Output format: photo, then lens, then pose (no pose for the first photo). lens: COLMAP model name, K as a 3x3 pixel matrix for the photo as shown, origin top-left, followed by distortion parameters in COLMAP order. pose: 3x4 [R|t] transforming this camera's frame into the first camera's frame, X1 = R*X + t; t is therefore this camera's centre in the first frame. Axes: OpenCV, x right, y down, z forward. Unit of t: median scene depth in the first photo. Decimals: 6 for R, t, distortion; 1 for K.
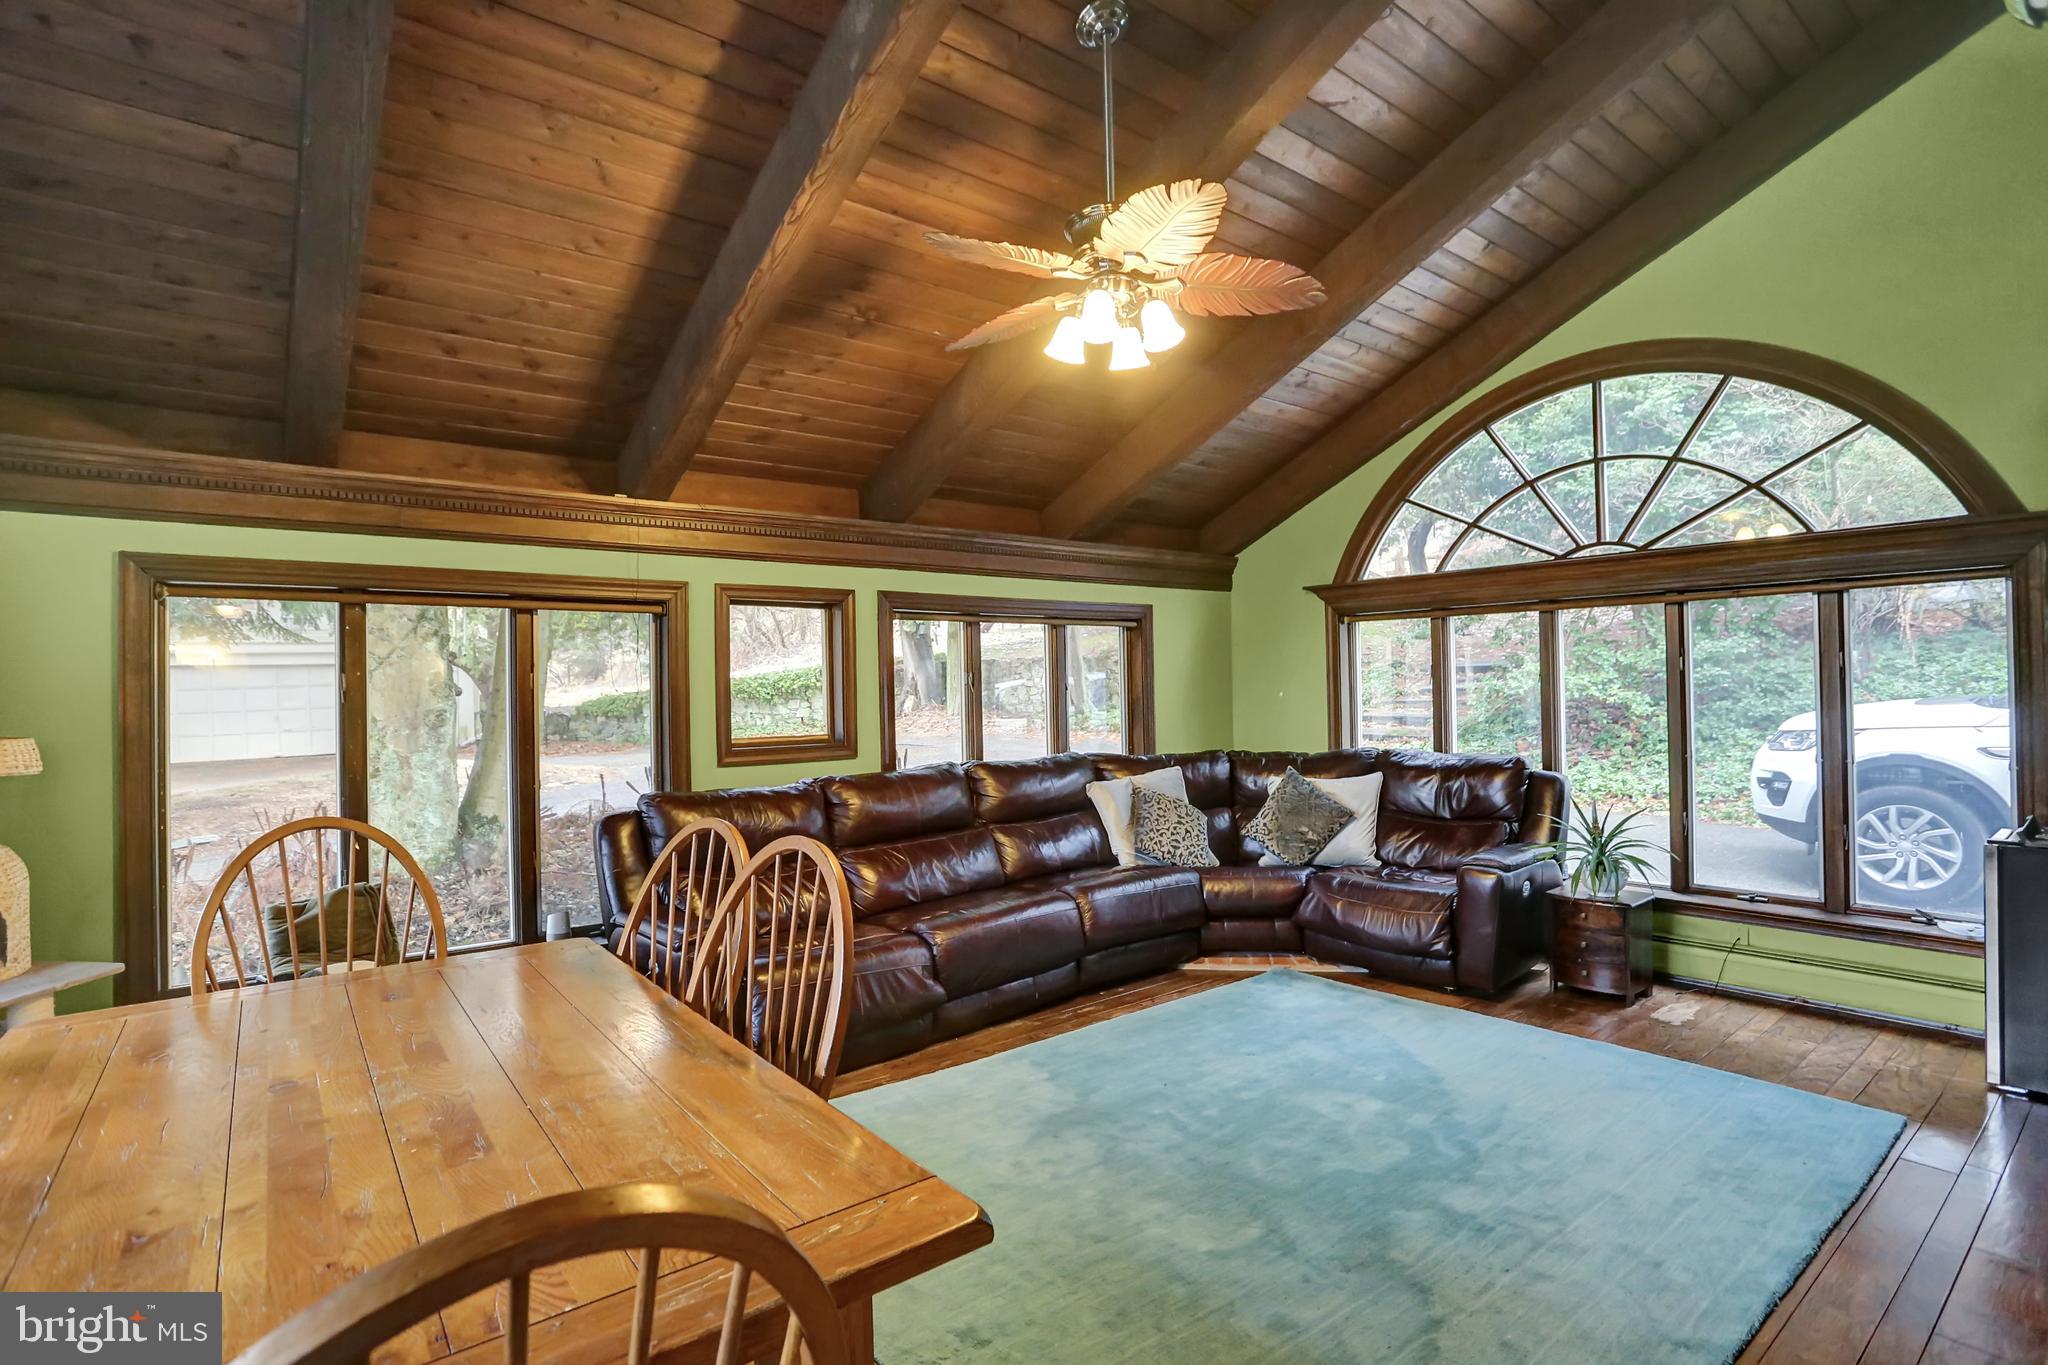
lens RADIAL K [[1005.3, 0, 1039.4], [0, 1005.3, 693.3], [0, 0, 1]] dist [-0.047651, 0.004762]
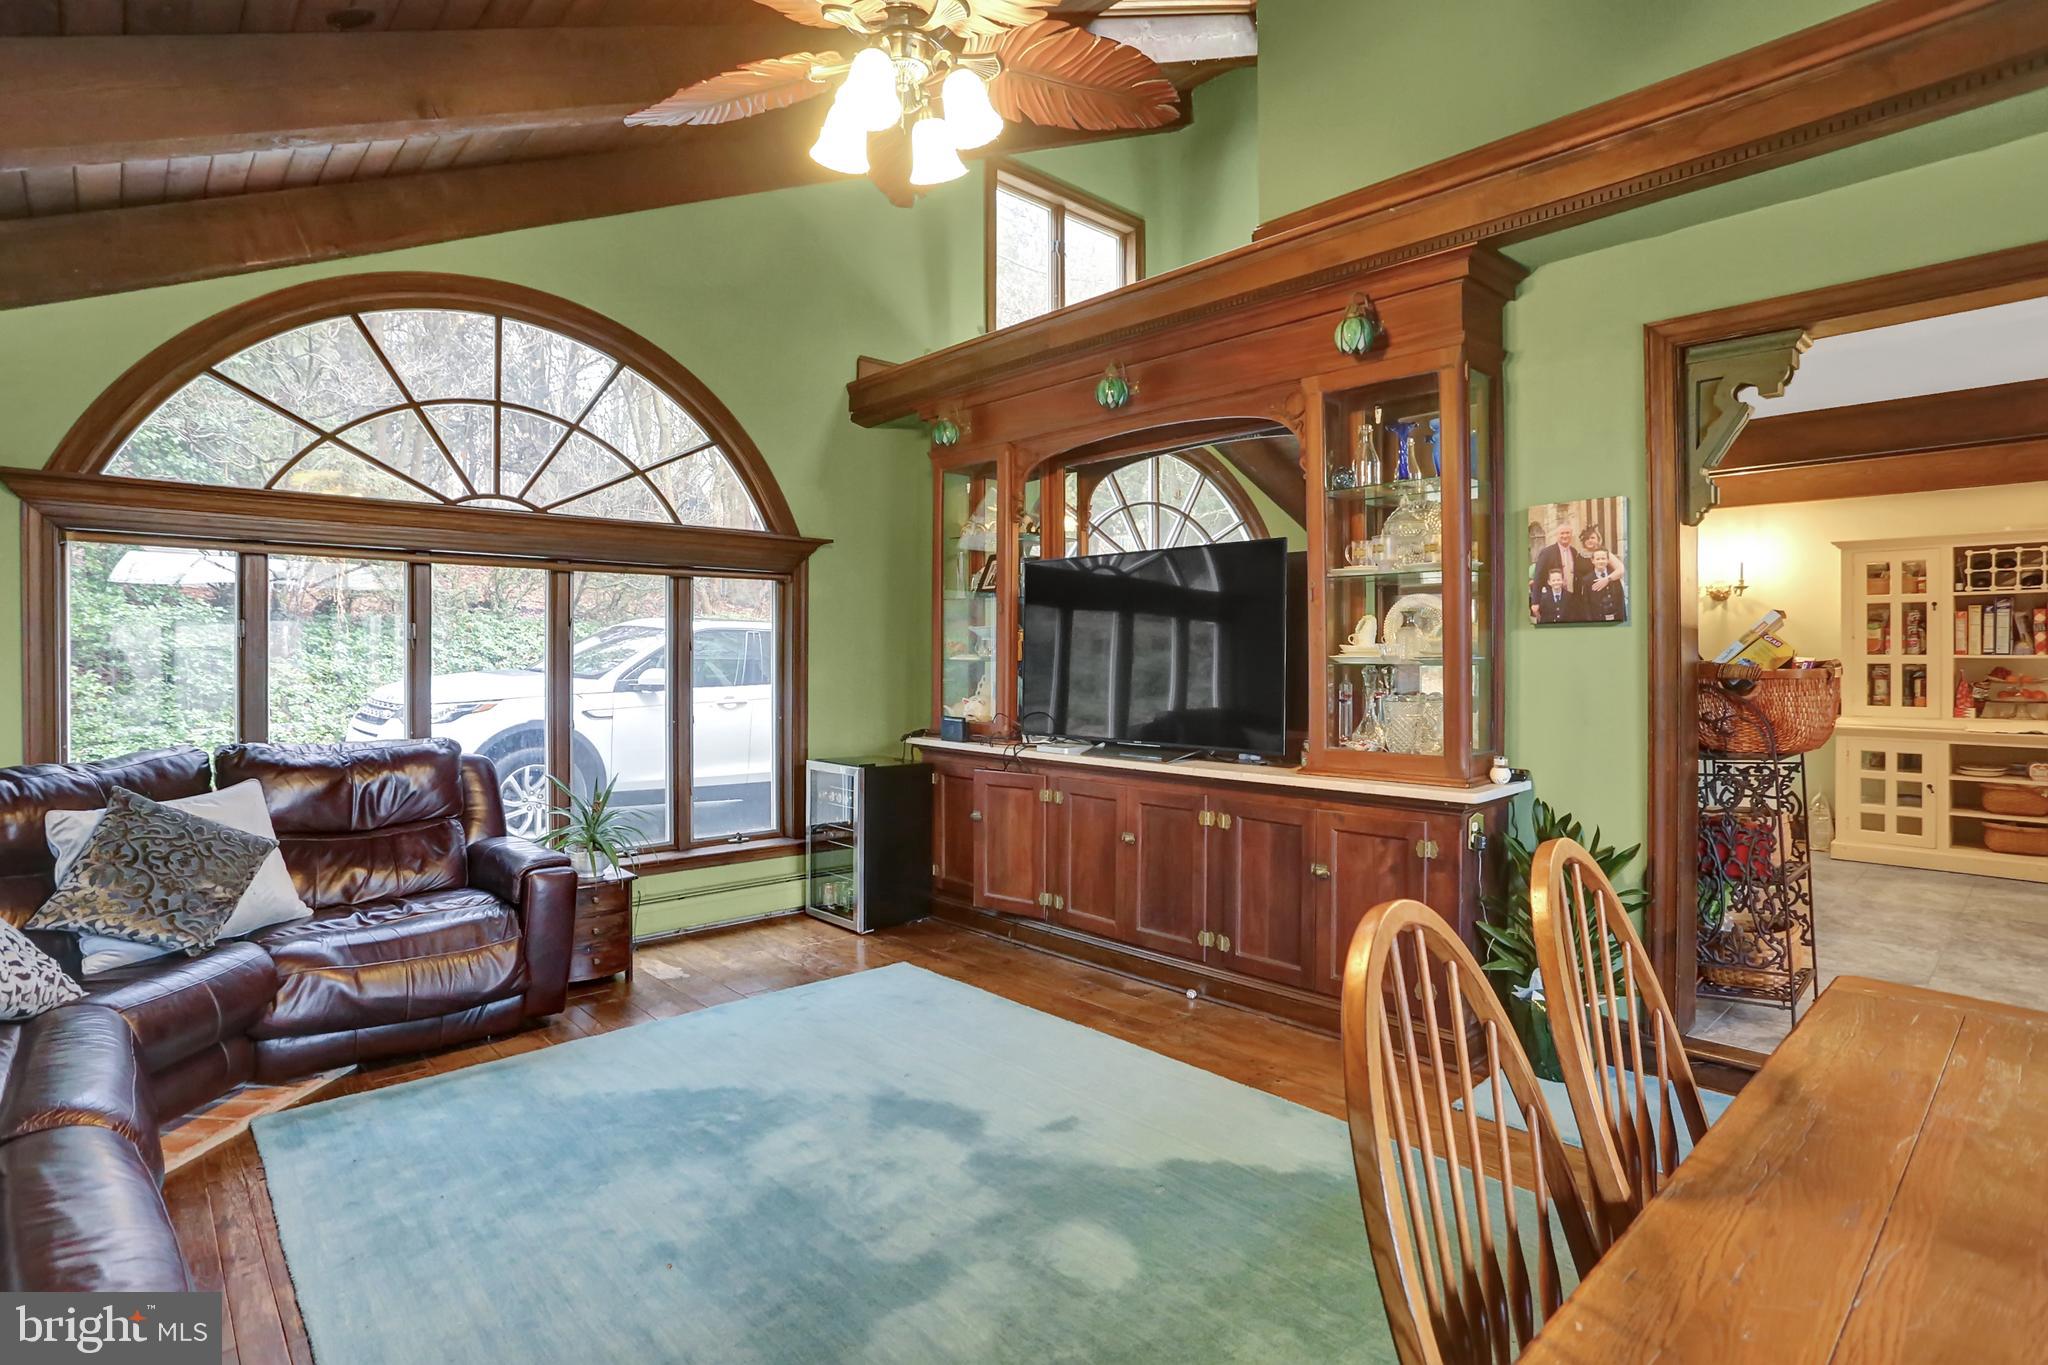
lens RADIAL K [[1005.3, 0, 1035.7], [0, 1005.3, 662.2], [0, 0, 1]] dist [-0.047651, 0.004762]
pose [[-0.069573, 0.011705, 0.997508, -0.379746], [0.000890, 0.999931, -0.011671, 0.011222], [-0.997576, 0.000076, -0.069578, 0.595104]]
